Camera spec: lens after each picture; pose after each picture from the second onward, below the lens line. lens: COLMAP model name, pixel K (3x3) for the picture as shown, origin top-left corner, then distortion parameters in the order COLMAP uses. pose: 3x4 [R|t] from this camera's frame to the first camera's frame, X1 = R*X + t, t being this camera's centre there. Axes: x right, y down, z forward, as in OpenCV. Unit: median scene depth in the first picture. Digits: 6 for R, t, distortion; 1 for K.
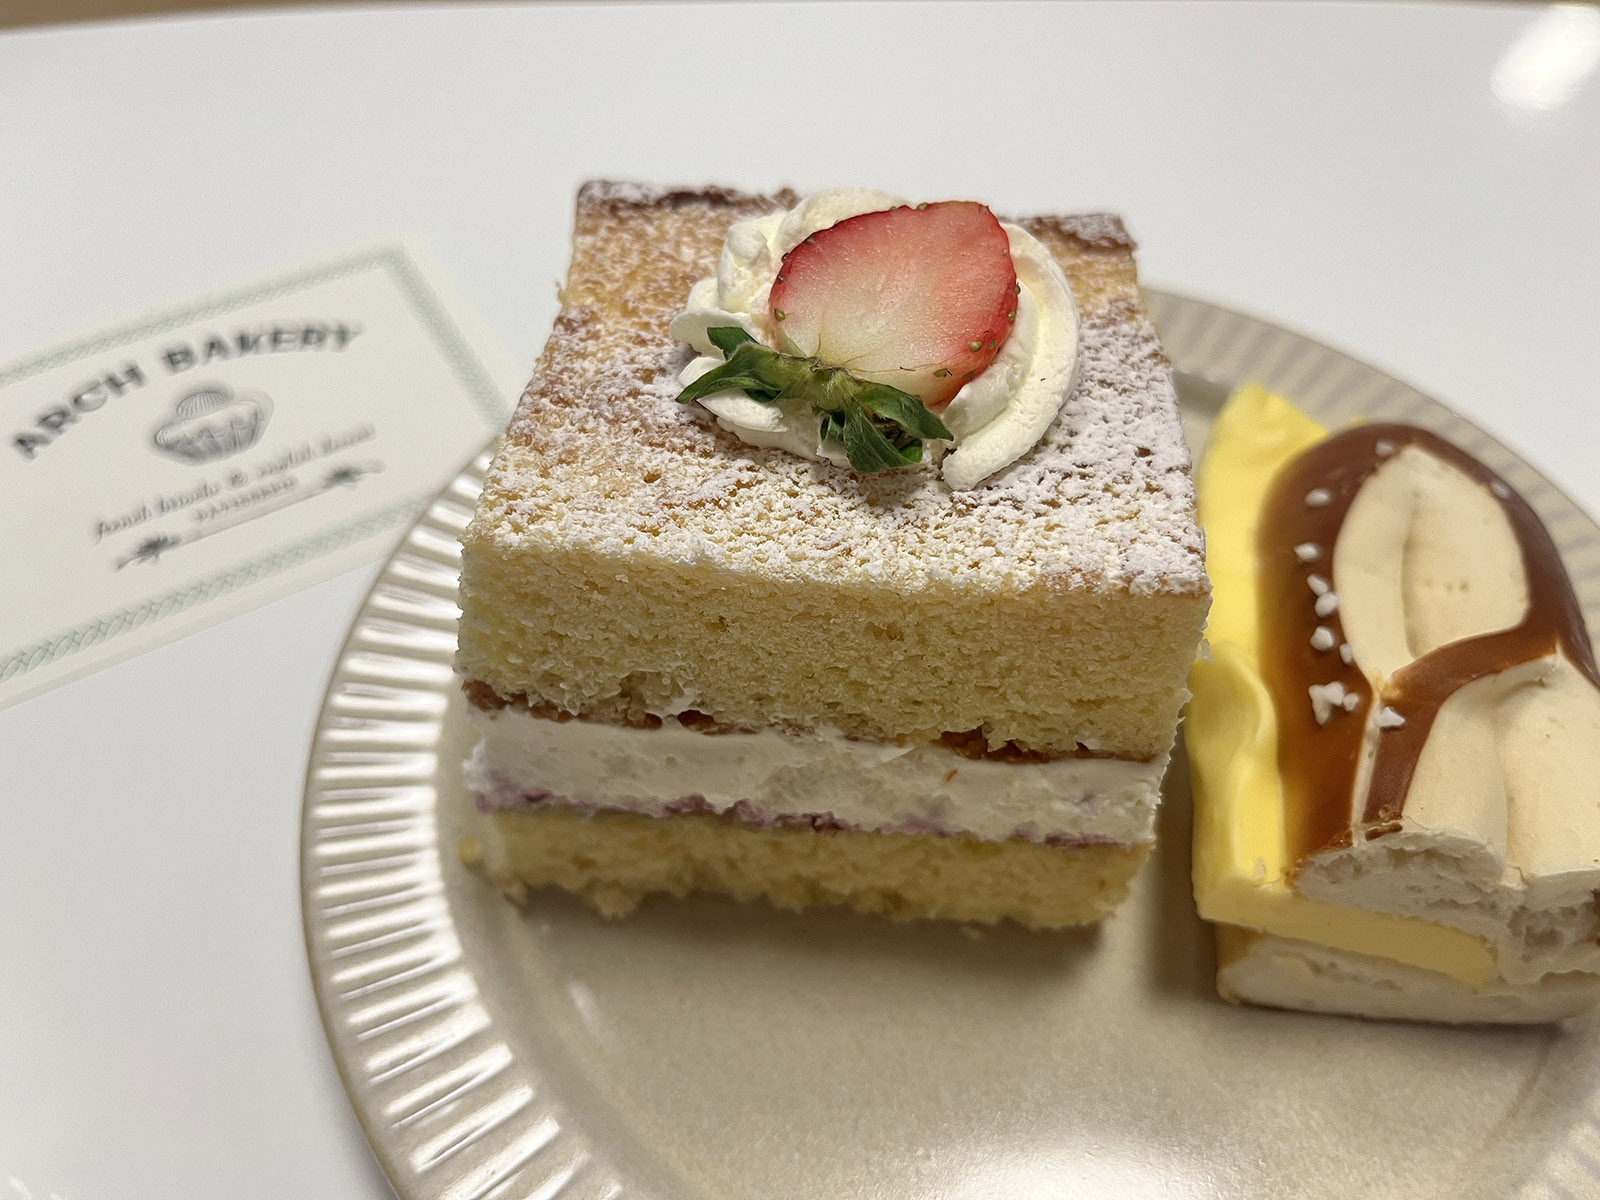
lens RADIAL K [[1243.6, 0, 800.0], [0, 1243.6, 600.0], [0, 0, 1]] dist [0.003809, -0.067058]
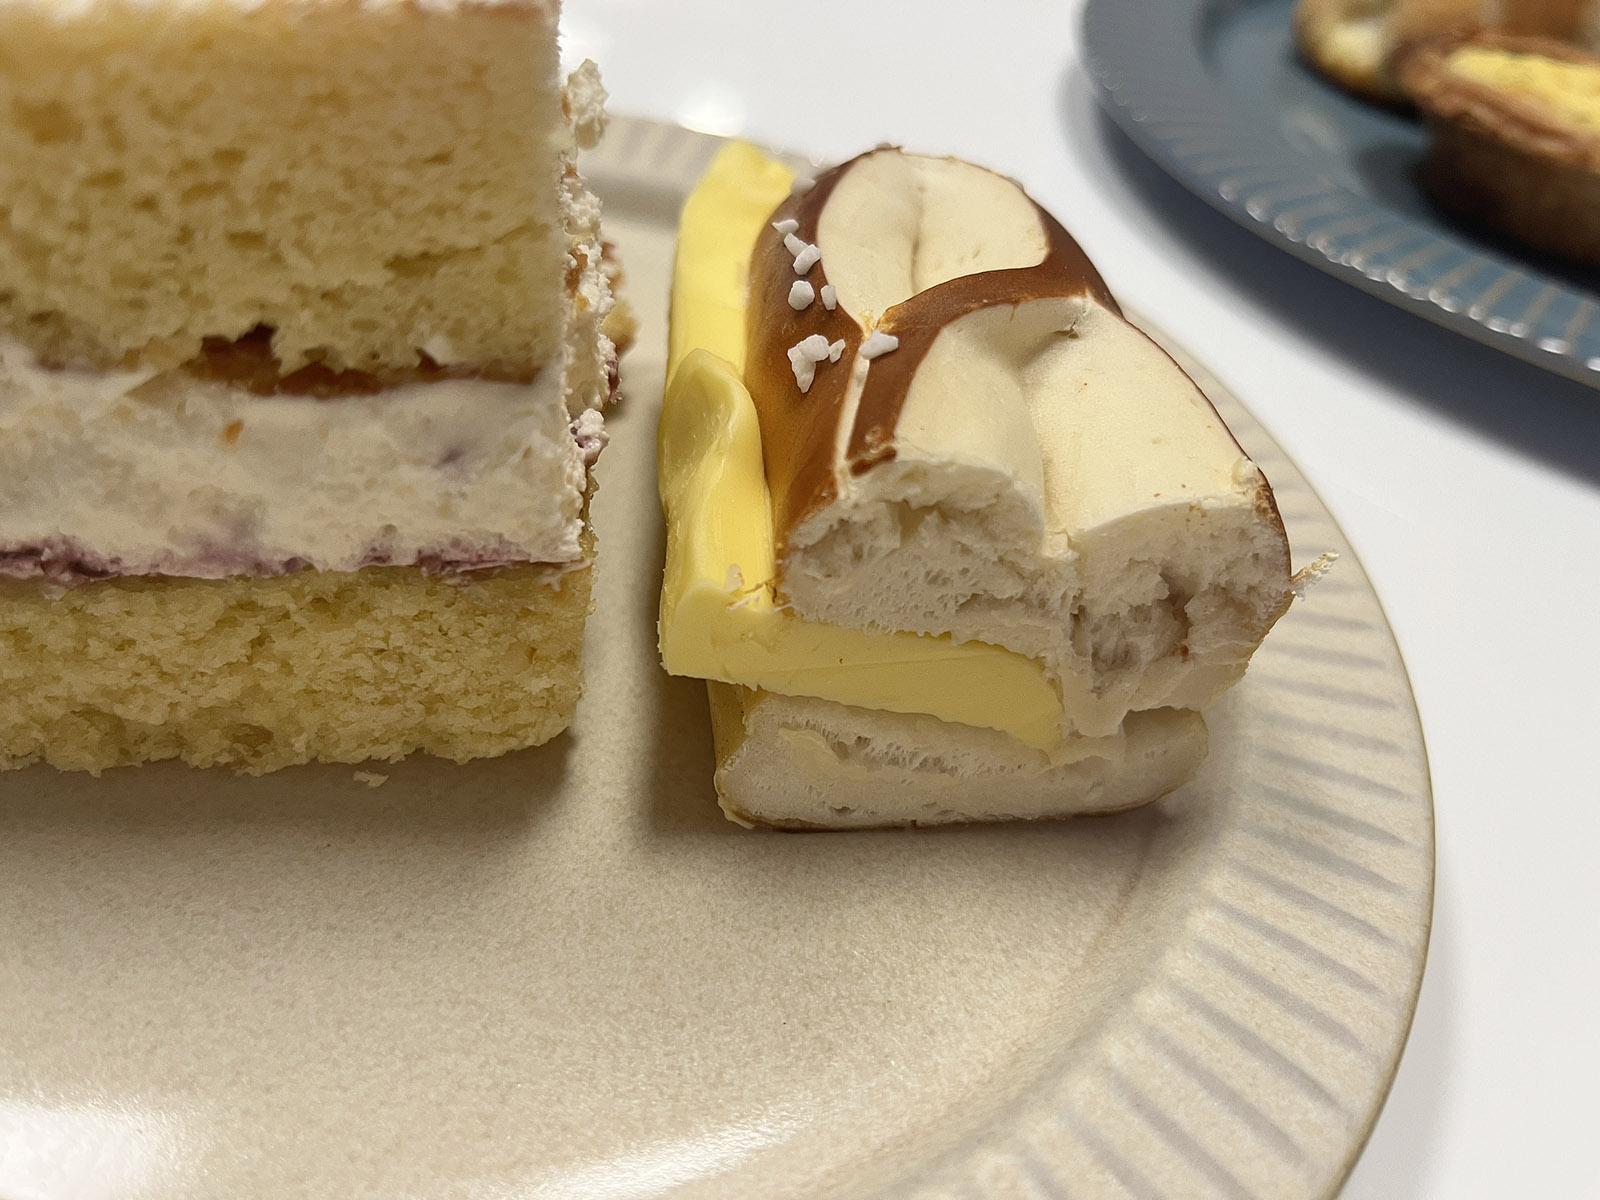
lens RADIAL K [[1243.6, 0, 800.0], [0, 1243.6, 600.0], [0, 0, 1]] dist [0.003809, -0.067058]
pose [[0.962792, -0.053343, 0.264928, 0.220167], [0.085889, 0.989896, -0.112819, 0.311763], [-0.256233, 0.131376, 0.957645, 0.317435]]
